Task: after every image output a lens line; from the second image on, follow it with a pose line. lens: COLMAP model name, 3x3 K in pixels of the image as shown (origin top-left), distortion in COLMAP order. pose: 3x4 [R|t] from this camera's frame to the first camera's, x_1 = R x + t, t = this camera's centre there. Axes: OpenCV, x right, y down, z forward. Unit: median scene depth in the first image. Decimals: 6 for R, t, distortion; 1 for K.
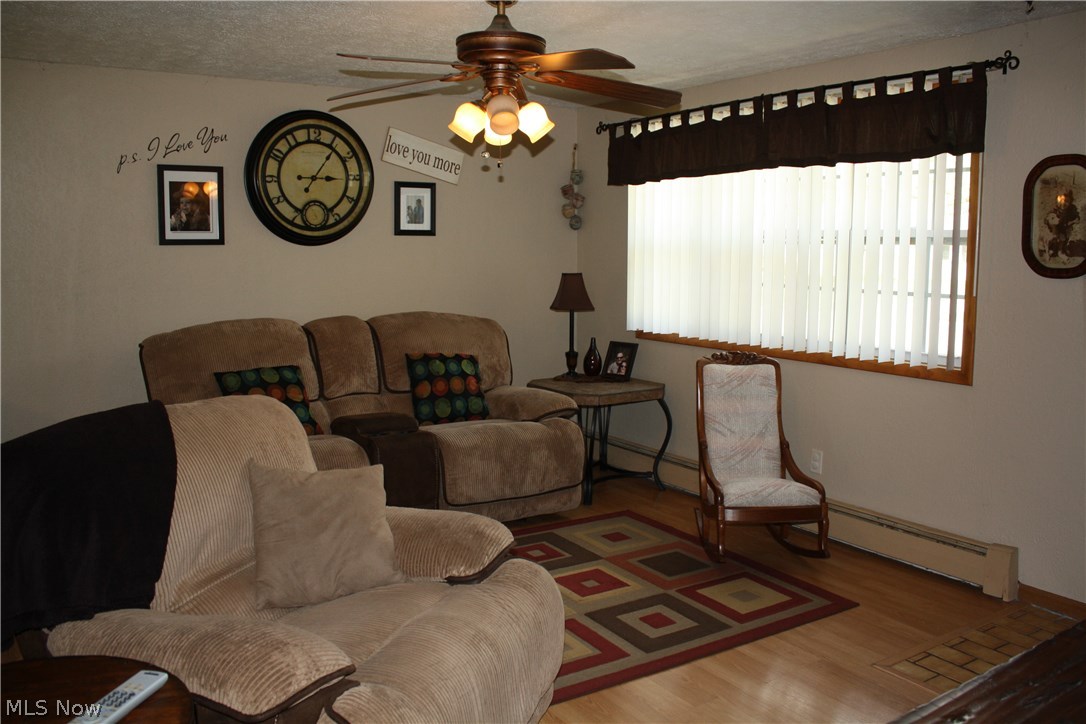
lens RADIAL K [[914.8, 0, 558.4], [0, 914.8, 362.1], [0, 0, 1]] dist [-0.181607, 0.157158]
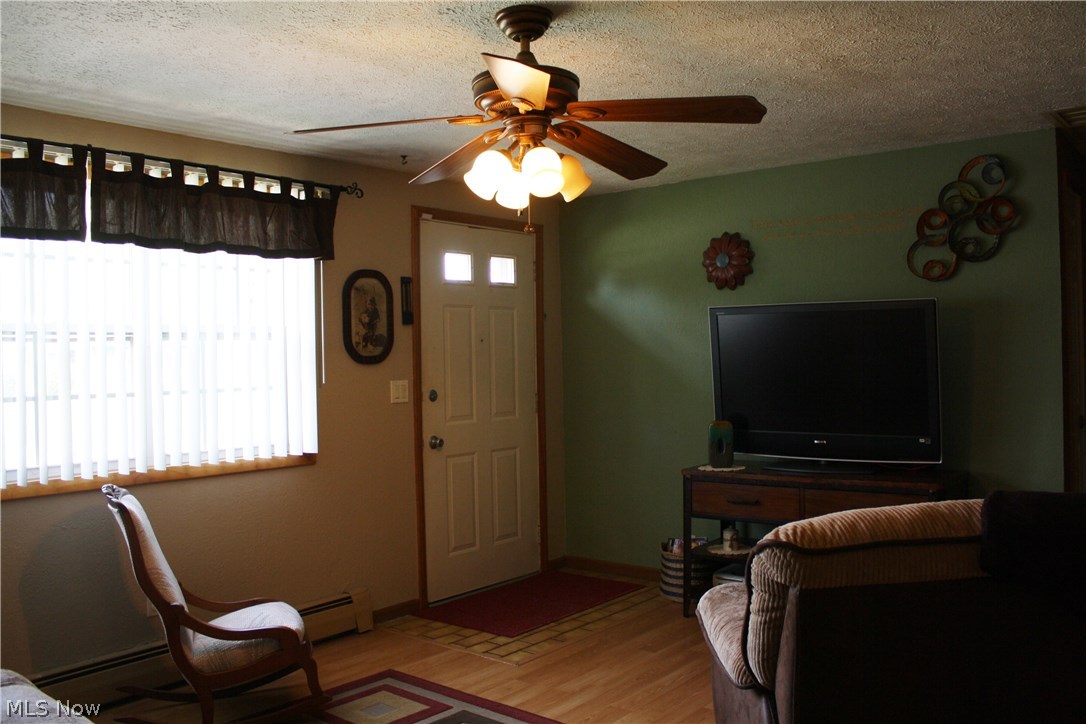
lens RADIAL K [[914.8, 0, 558.4], [0, 914.8, 362.1], [0, 0, 1]] dist [-0.181607, 0.157158]
pose [[-0.294141, -0.016056, 0.955627, -0.780559], [0.131555, 0.989662, 0.057121, -0.136130], [-0.946665, 0.142519, -0.288988, 1.107447]]
